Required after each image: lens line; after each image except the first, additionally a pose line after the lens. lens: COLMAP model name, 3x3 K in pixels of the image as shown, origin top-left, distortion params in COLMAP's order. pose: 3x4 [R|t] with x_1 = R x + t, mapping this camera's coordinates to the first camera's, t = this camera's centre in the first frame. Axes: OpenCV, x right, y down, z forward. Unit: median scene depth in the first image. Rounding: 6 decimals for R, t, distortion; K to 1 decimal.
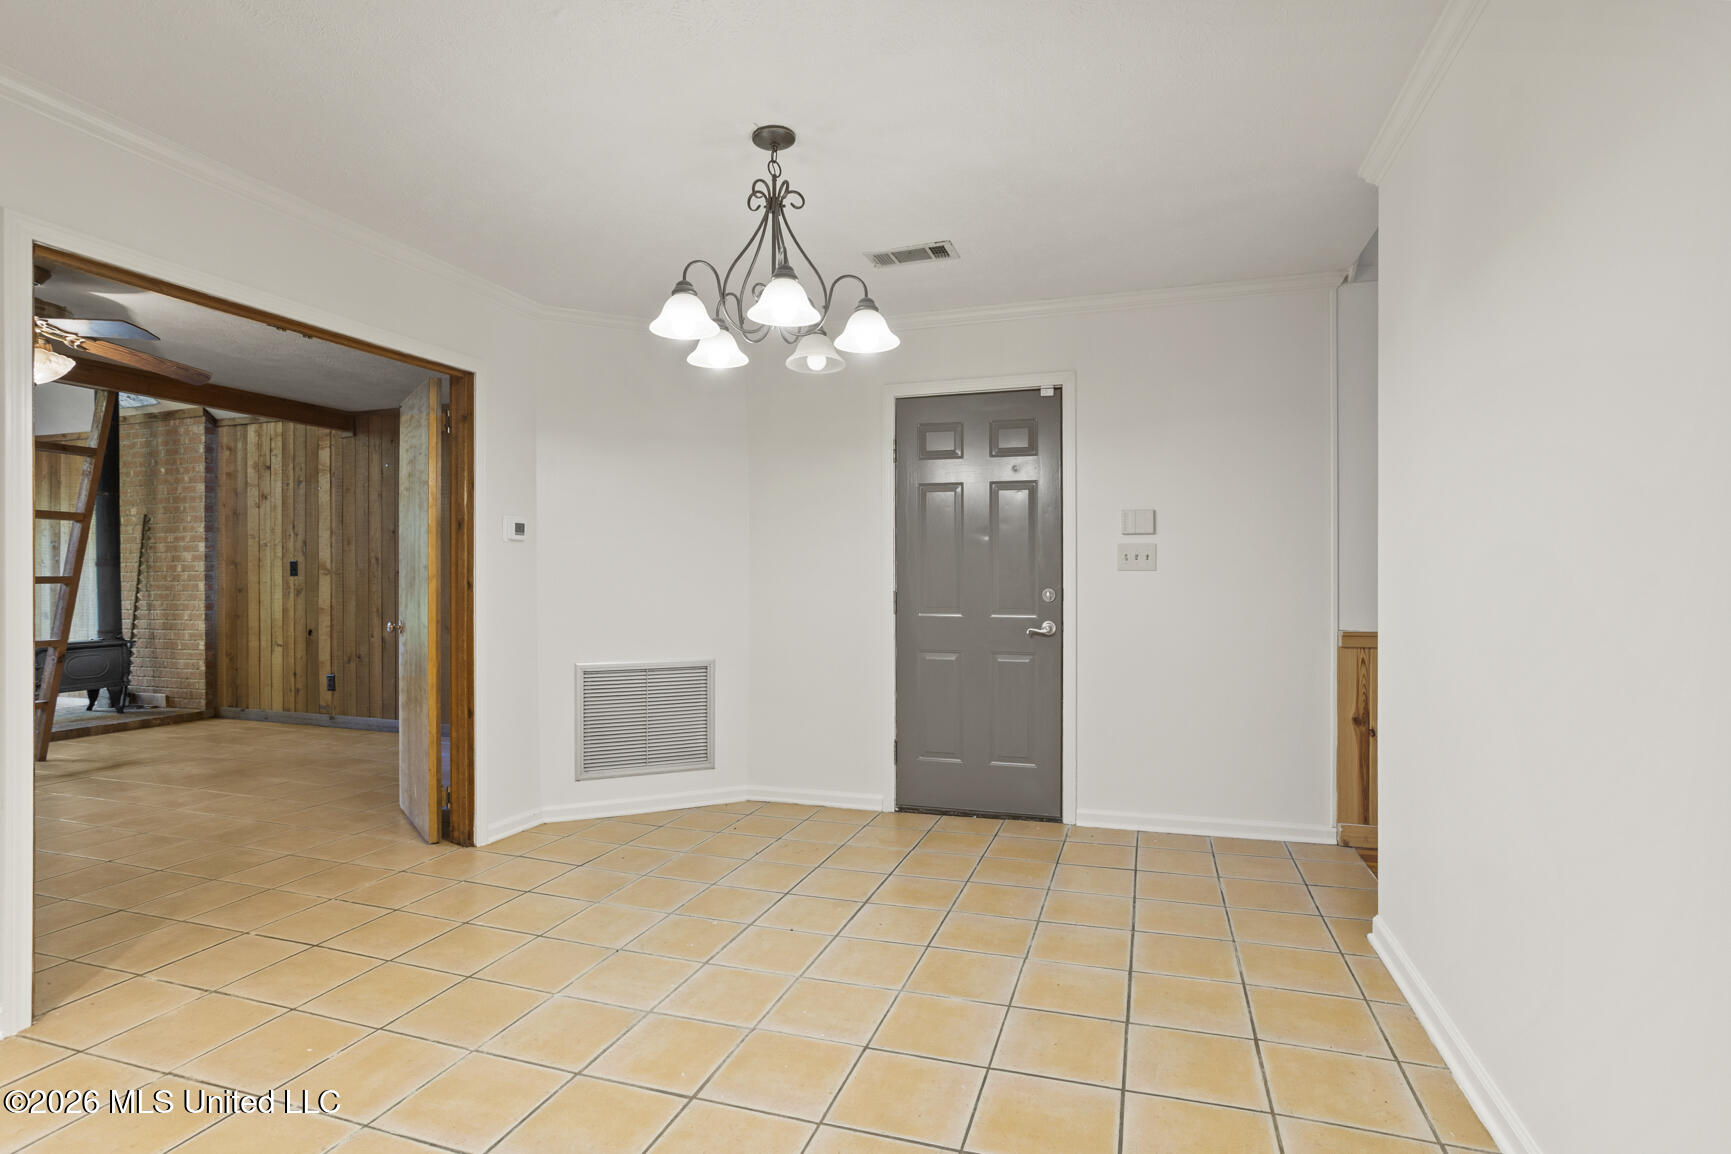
lens RADIAL K [[864.1, 0, 867.3], [0, 864.1, 565.4], [0, 0, 1]] dist [-0.054662, 0.034907]
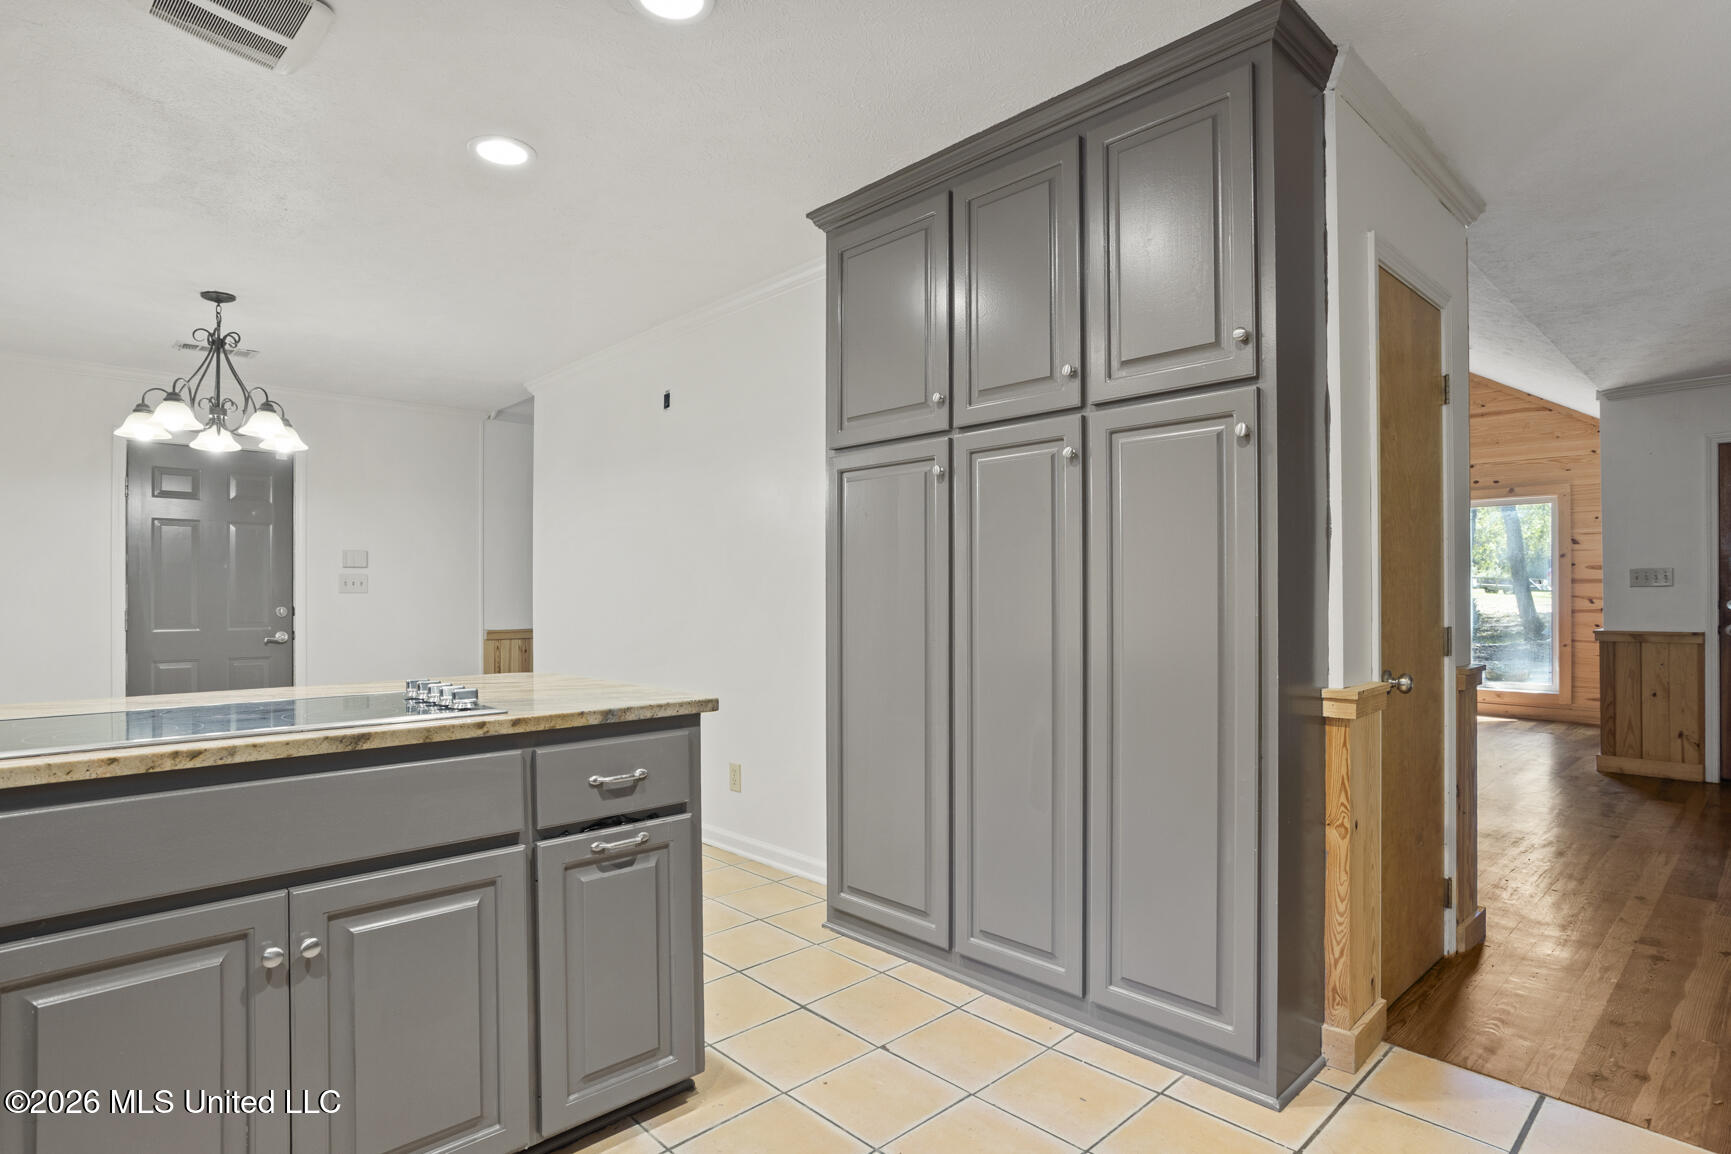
lens RADIAL K [[909.4, 0, 870.1], [0, 909.4, 585.7], [0, 0, 1]] dist [-0.054561, 0.036042]
pose [[0.471402, 0.009257, 0.881870, -0.395852], [-0.003540, 0.999957, -0.008605, 0.002654], [-0.881911, 0.000935, 0.471415, -0.303663]]
